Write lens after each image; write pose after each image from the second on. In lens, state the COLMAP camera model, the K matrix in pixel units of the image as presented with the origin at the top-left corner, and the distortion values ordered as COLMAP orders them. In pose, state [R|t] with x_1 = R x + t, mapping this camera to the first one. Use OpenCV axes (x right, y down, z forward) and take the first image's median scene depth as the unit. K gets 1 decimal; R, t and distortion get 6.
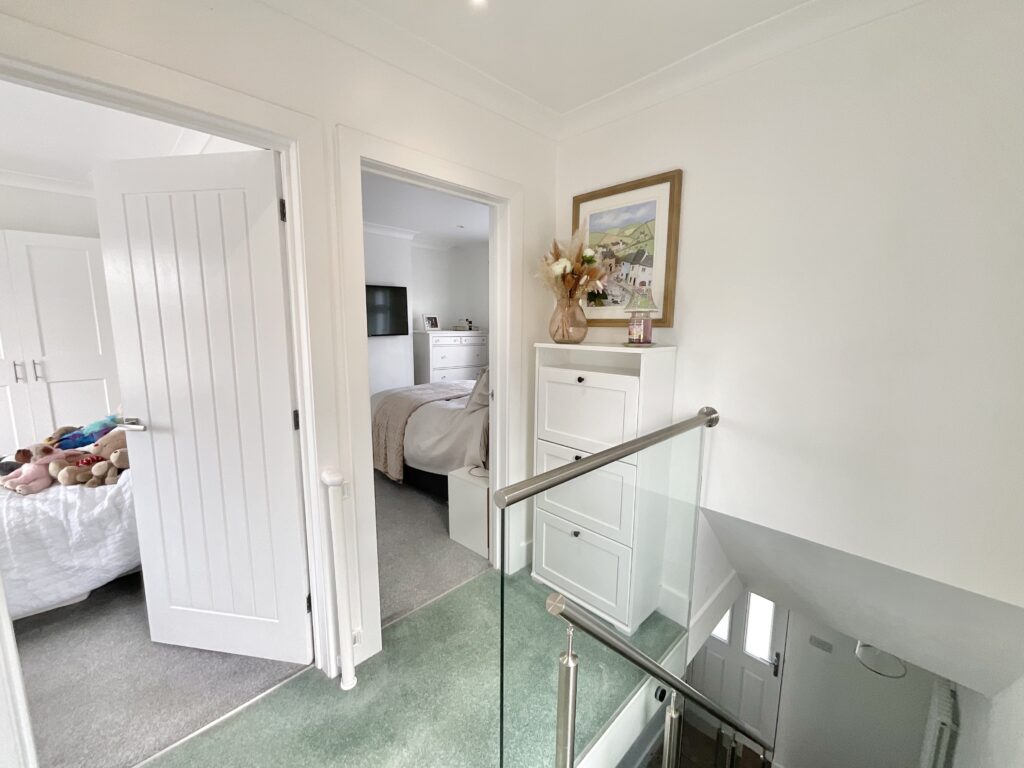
lens RADIAL K [[415.8, 0, 512.7], [0, 415.8, 383.6], [0, 0, 1]] dist [0.000786, -0.000747]
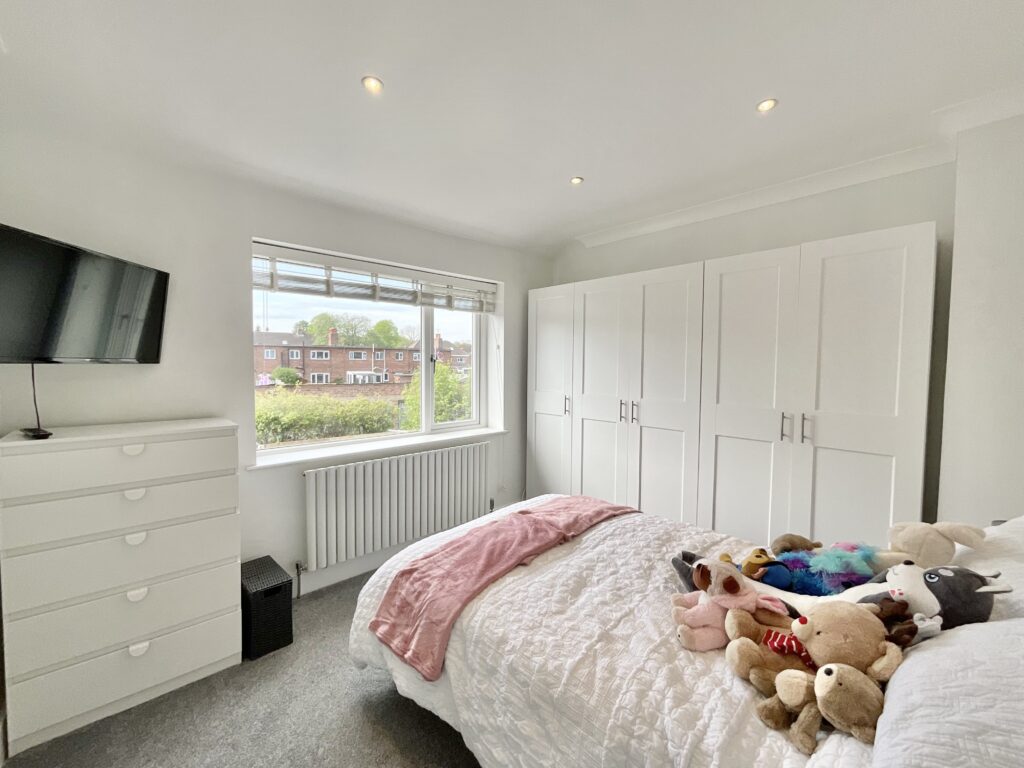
lens RADIAL K [[415.8, 0, 512.2], [0, 415.8, 380.3], [0, 0, 1]] dist [0.000786, -0.000747]
pose [[-0.015991, 0.035638, -0.999237, -0.571558], [-0.163855, 0.985761, 0.037779, -0.077871], [0.986355, 0.164334, -0.009924, 0.670127]]
